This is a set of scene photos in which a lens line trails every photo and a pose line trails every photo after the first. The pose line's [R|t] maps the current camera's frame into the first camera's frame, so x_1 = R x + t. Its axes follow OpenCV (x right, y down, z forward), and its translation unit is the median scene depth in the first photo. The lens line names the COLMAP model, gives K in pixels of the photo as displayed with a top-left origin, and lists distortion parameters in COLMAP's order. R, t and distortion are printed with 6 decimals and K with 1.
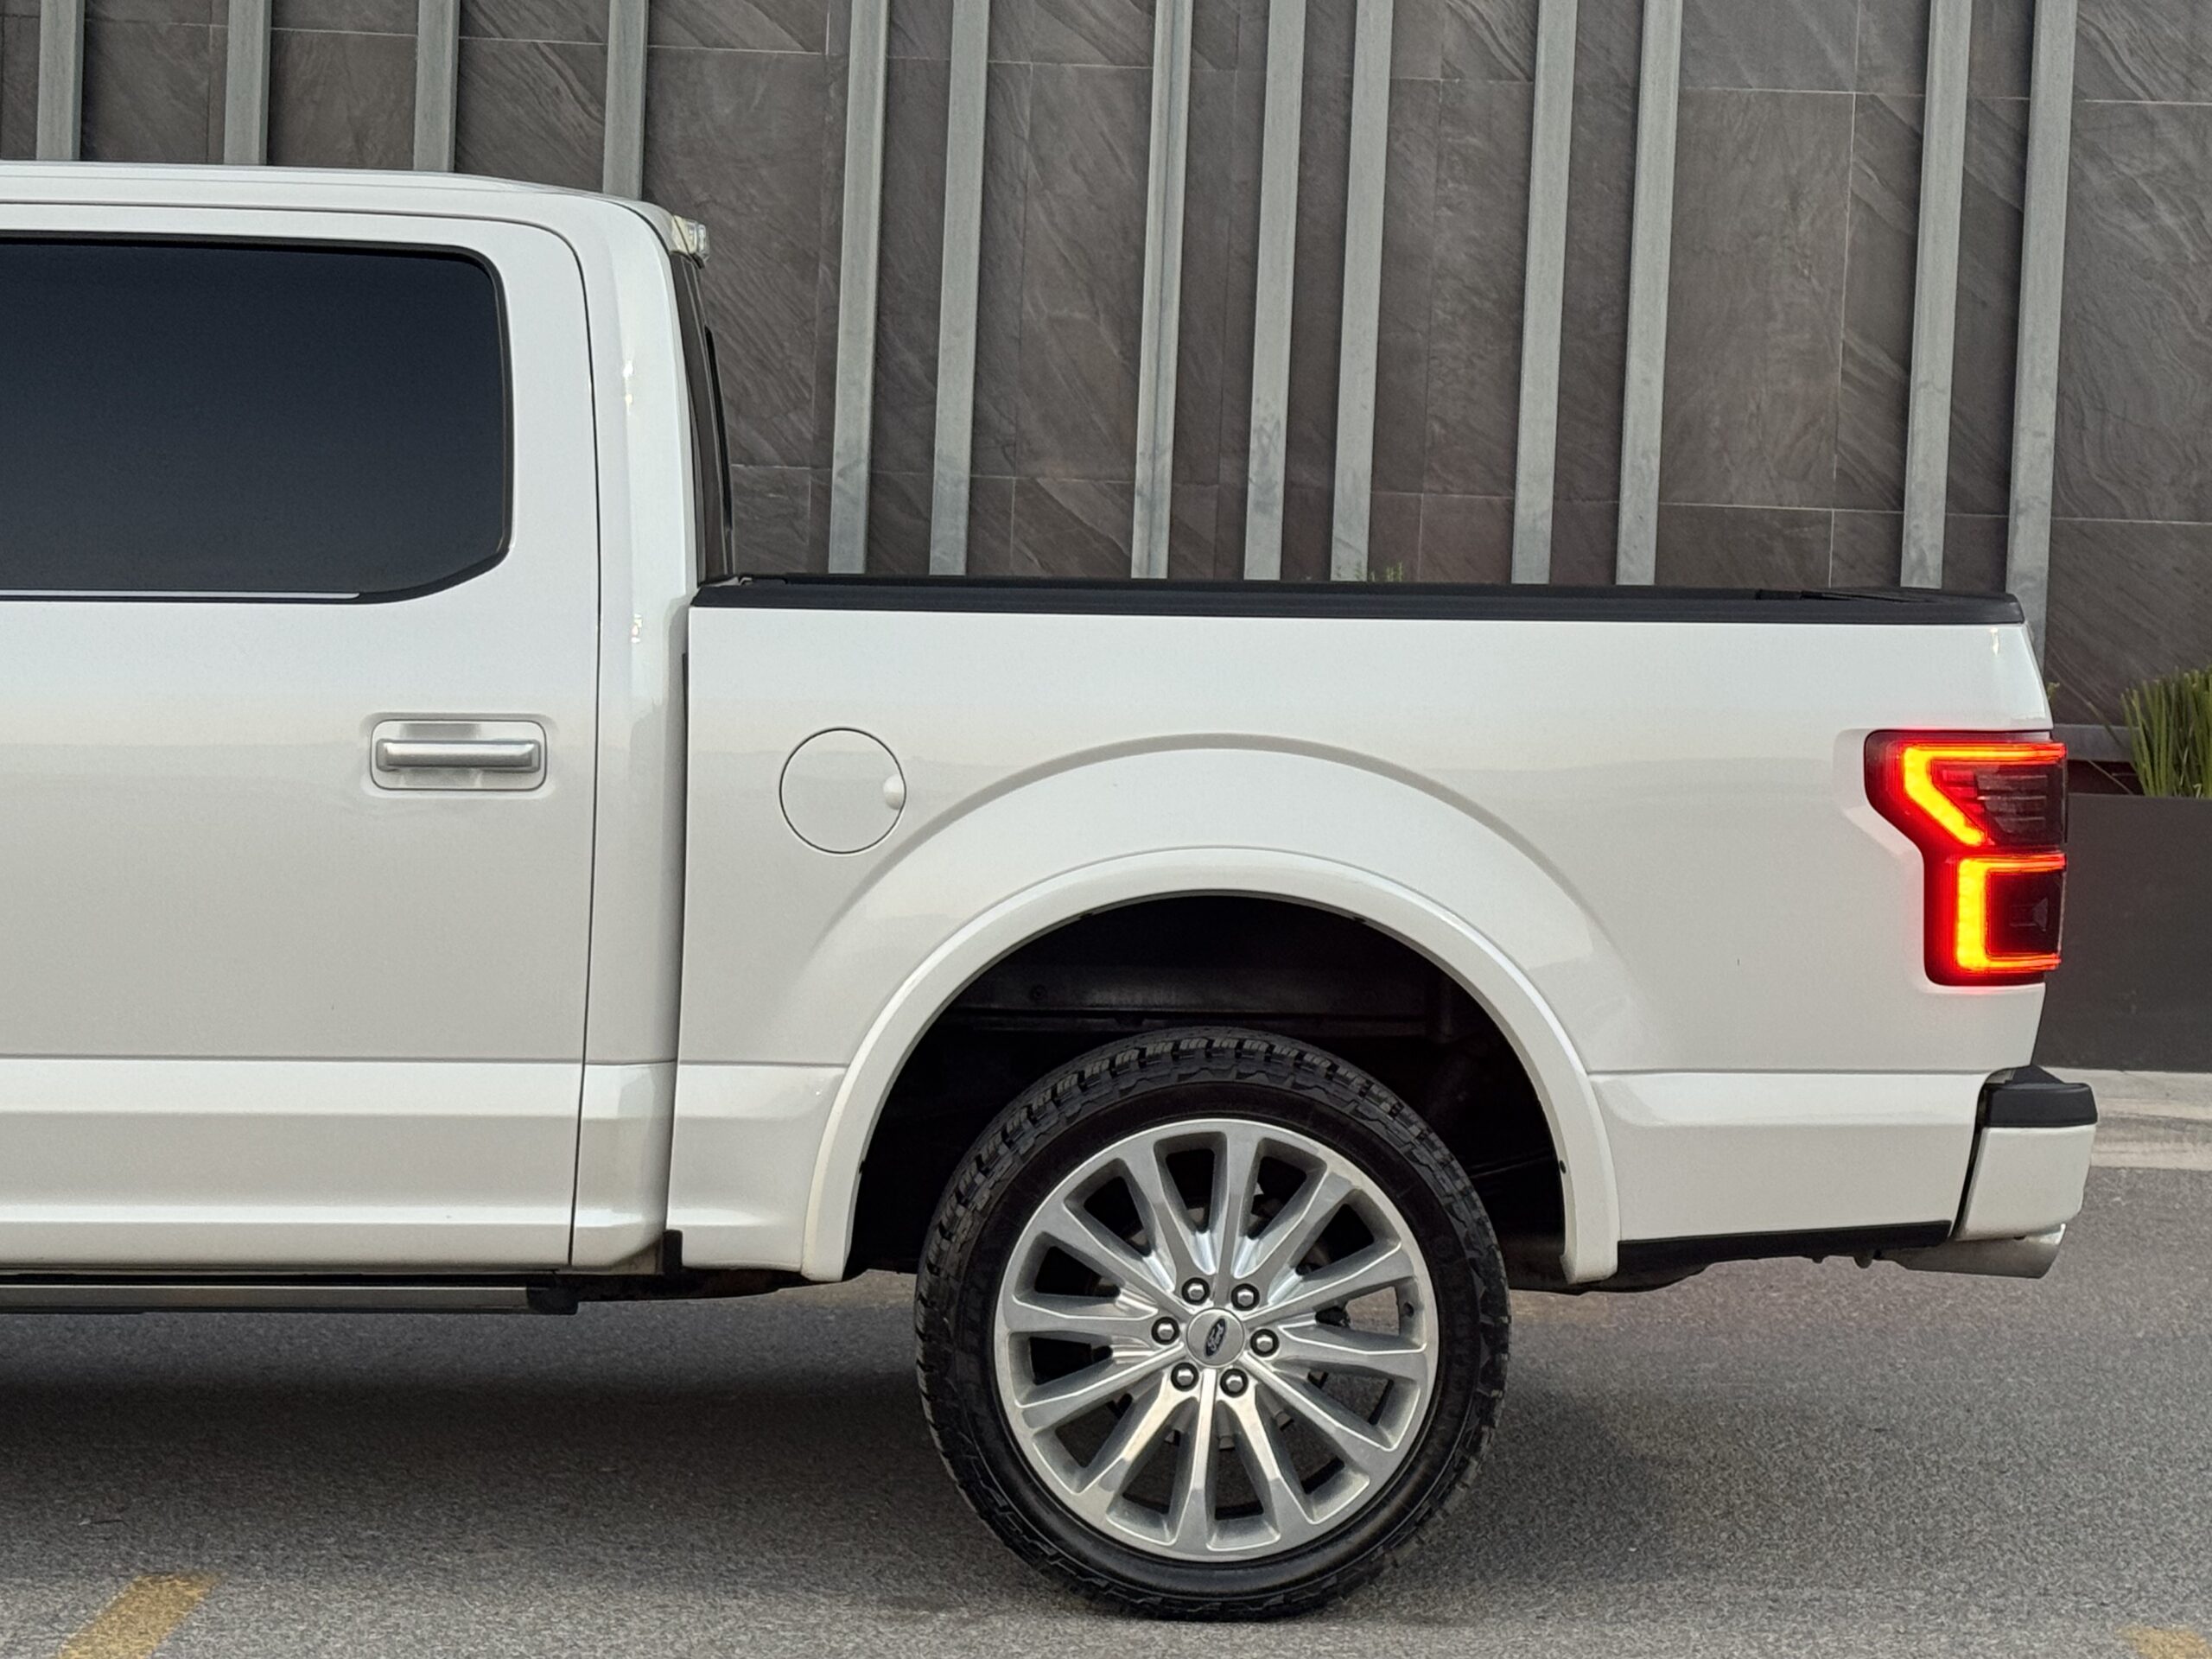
lens RADIAL K [[4781.0, 0, 1044.8], [0, 4781.0, 910.3], [0, 0, 1]] dist [0.127317, 0.000000]
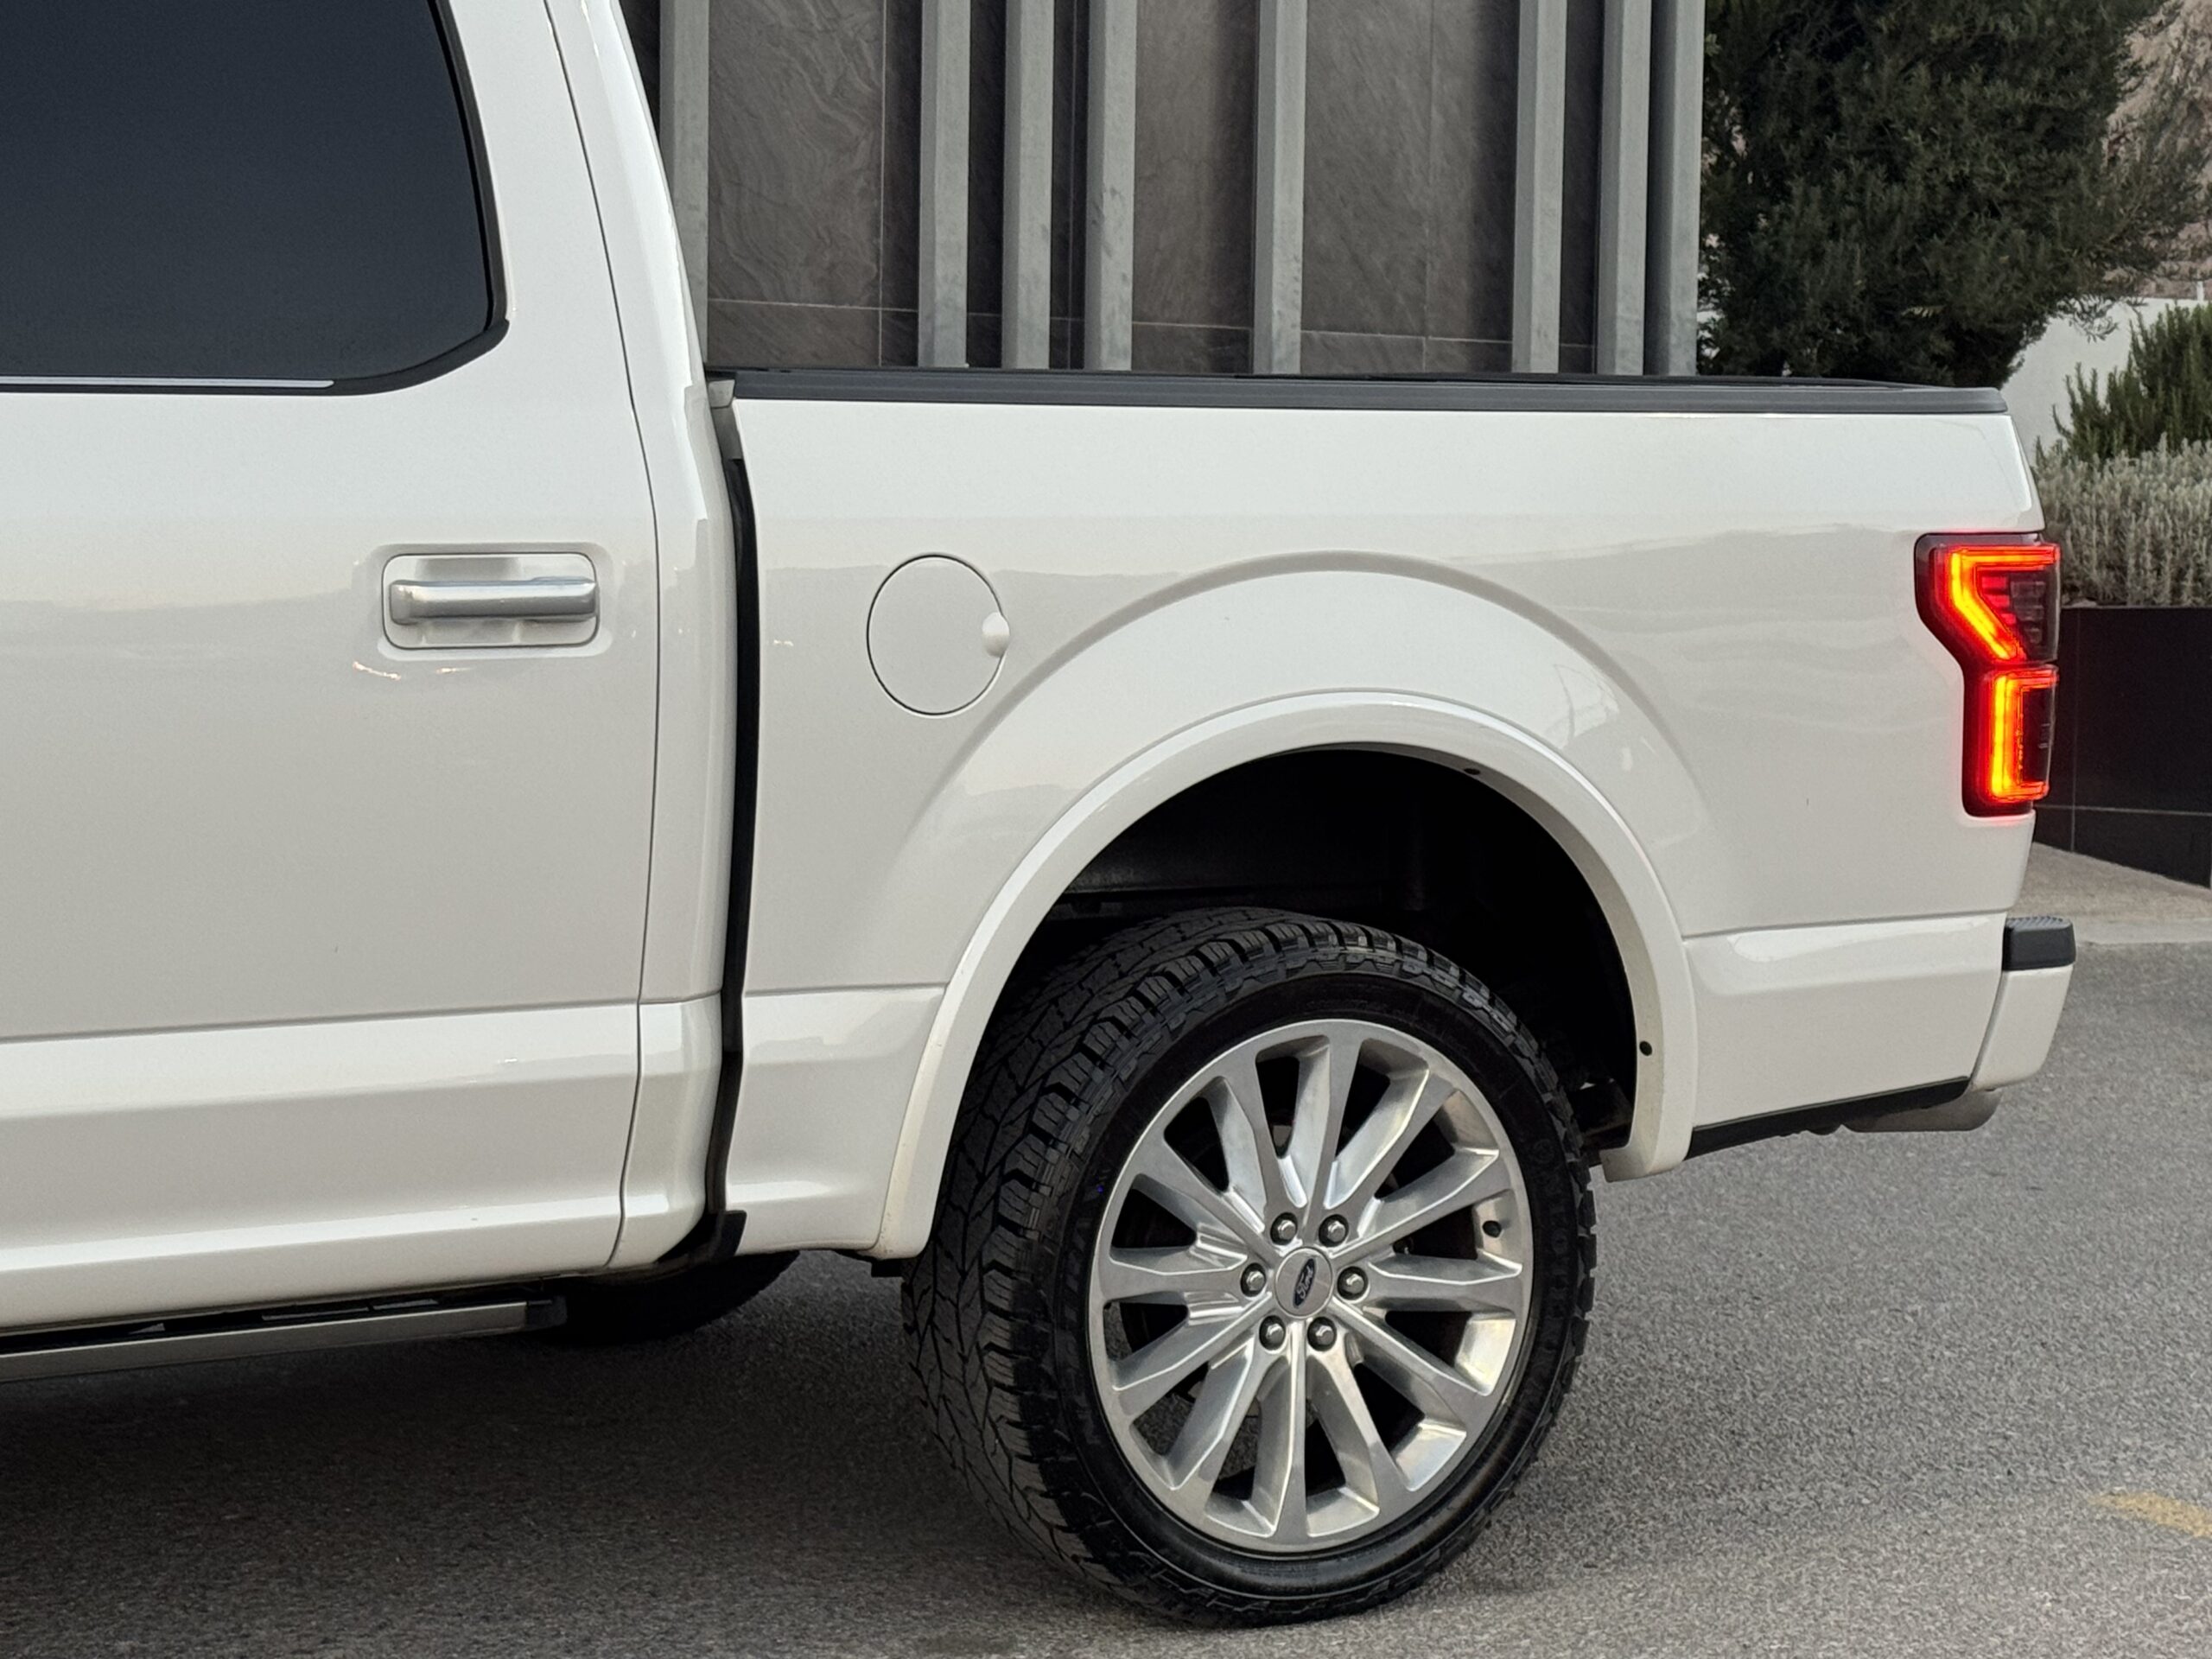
lens RADIAL K [[4781.0, 0, 1065.1], [0, 4781.0, 936.9], [0, 0, 1]] dist [0.127317, 0.000000]
pose [[0.864672, -0.058188, 0.498955, -0.412018], [0.032915, 0.997697, 0.059310, -0.021081], [-0.501257, -0.034861, 0.864596, 0.307048]]
